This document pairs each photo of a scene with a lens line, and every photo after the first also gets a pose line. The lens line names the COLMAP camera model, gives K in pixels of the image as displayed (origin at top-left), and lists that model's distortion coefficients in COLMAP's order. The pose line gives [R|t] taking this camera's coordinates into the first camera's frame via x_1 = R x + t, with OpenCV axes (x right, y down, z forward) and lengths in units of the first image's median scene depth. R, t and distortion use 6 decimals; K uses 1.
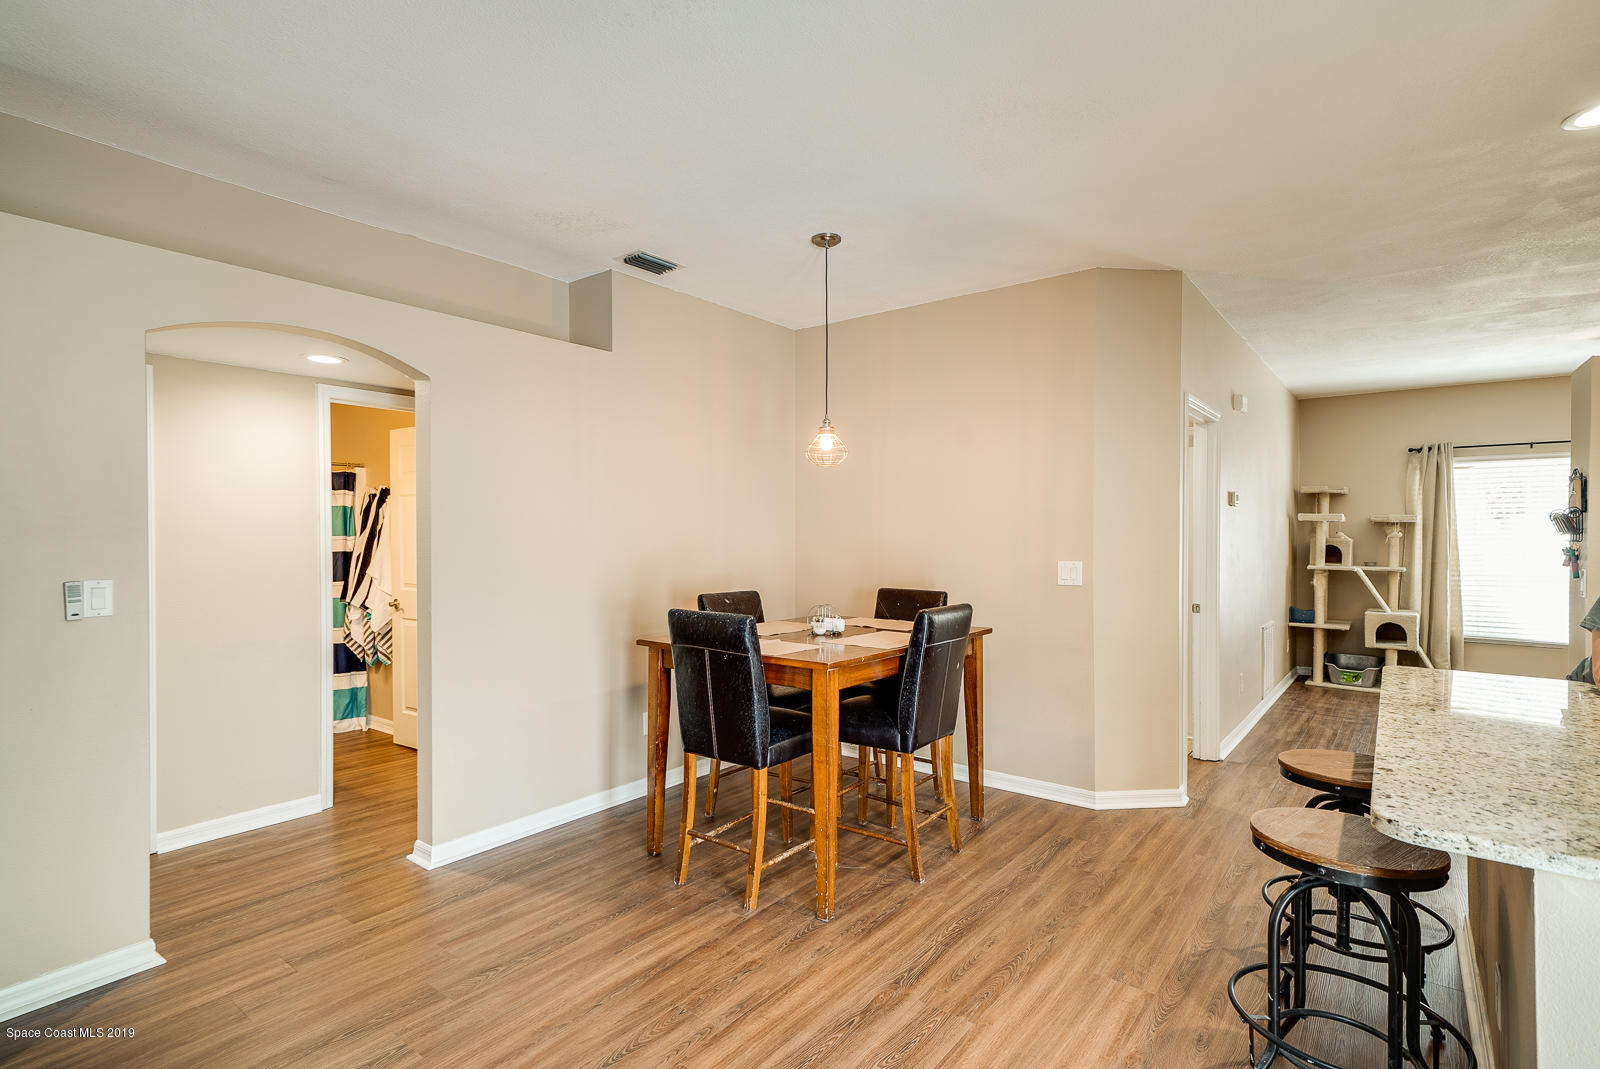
lens RADIAL K [[791.4, 0, 800.0], [0, 791.4, 534.5], [0, 0, 1]] dist [-0.000303, -0.000155]
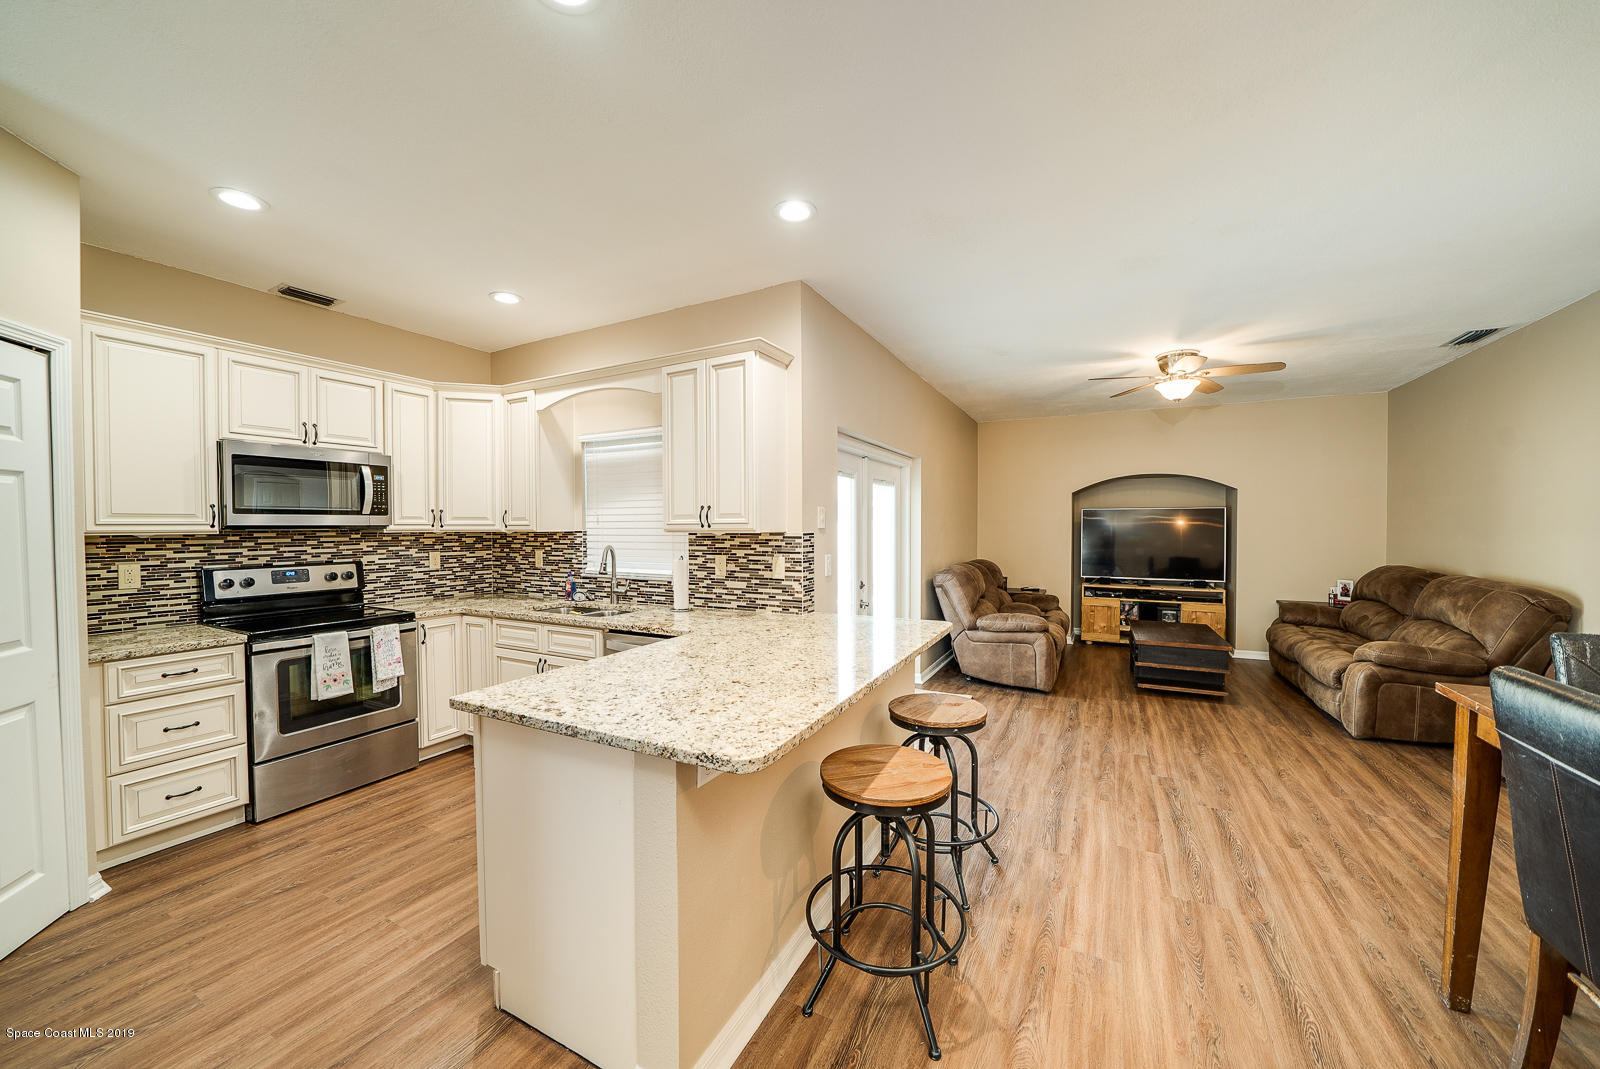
lens RADIAL K [[581.5, 0, 800.0], [0, 581.5, 534.5], [0, 0, 1]] dist [-0.010316, 0.000160]
pose [[-0.985054, 0.004298, -0.172190, 0.308139], [0.002239, 0.999924, 0.012149, -0.003626], [0.172229, 0.011582, -0.984989, 0.563657]]
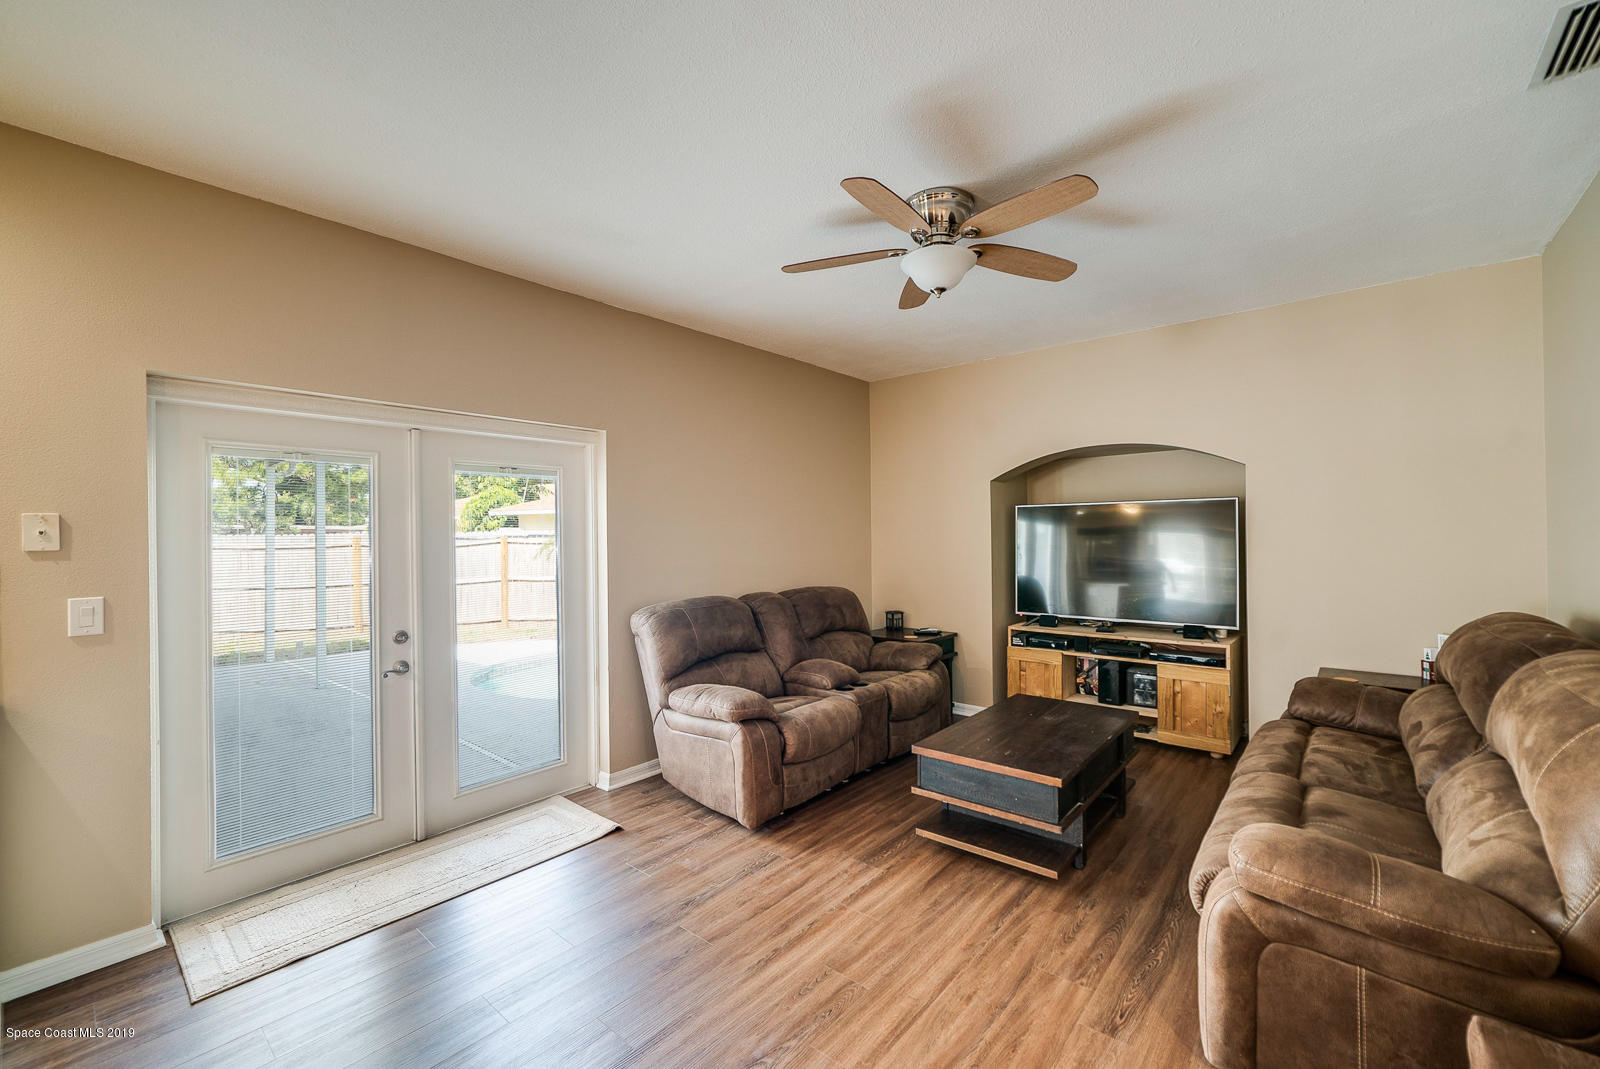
lens RADIAL K [[647.0, 0, 800.0], [0, 647.0, 534.5], [0, 0, 1]] dist [-0.000255, 0.000007]
pose [[-0.999232, 0.014773, 0.036305, -0.134478], [0.014433, 0.999850, -0.009608, -0.000957], [-0.036442, -0.009076, -0.999295, 0.379039]]
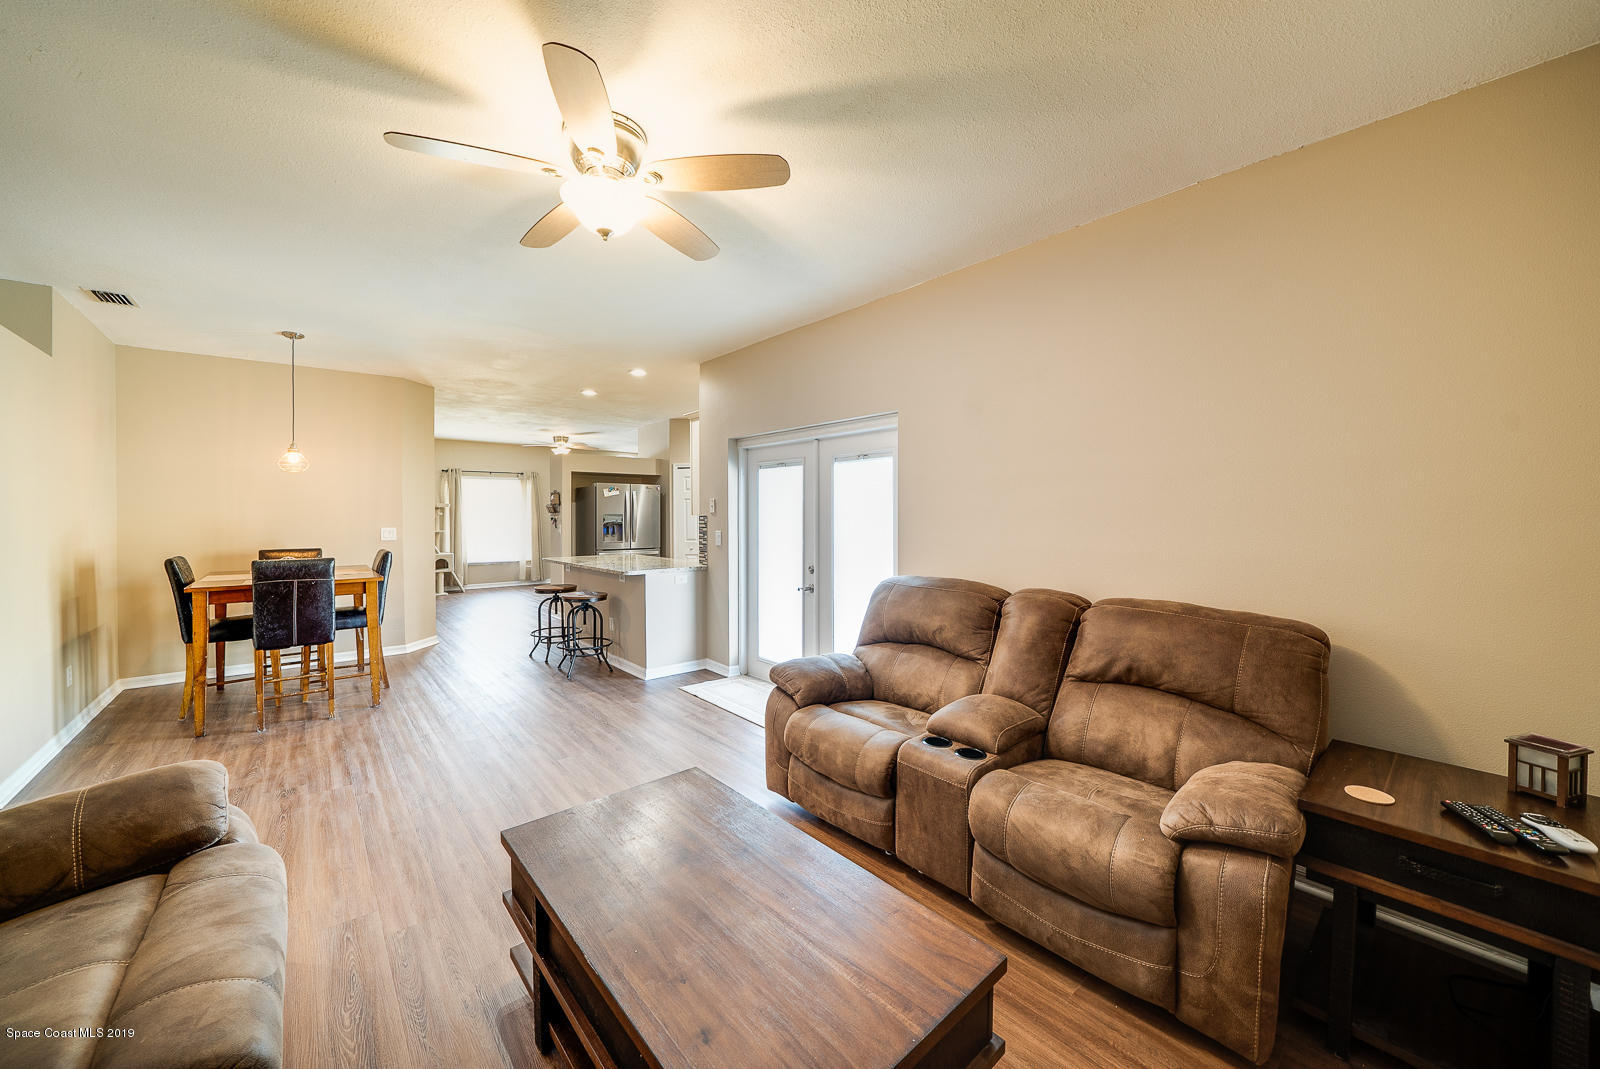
lens RADIAL K [[591.6, 0, 800.0], [0, 591.6, 534.5], [0, 0, 1]] dist [-0.002201, -0.000177]
pose [[0.191032, -0.036637, 0.980900, -0.461025], [0.000122, 0.999304, 0.037300, -0.001764], [-0.981584, -0.007005, 0.190903, -0.127229]]
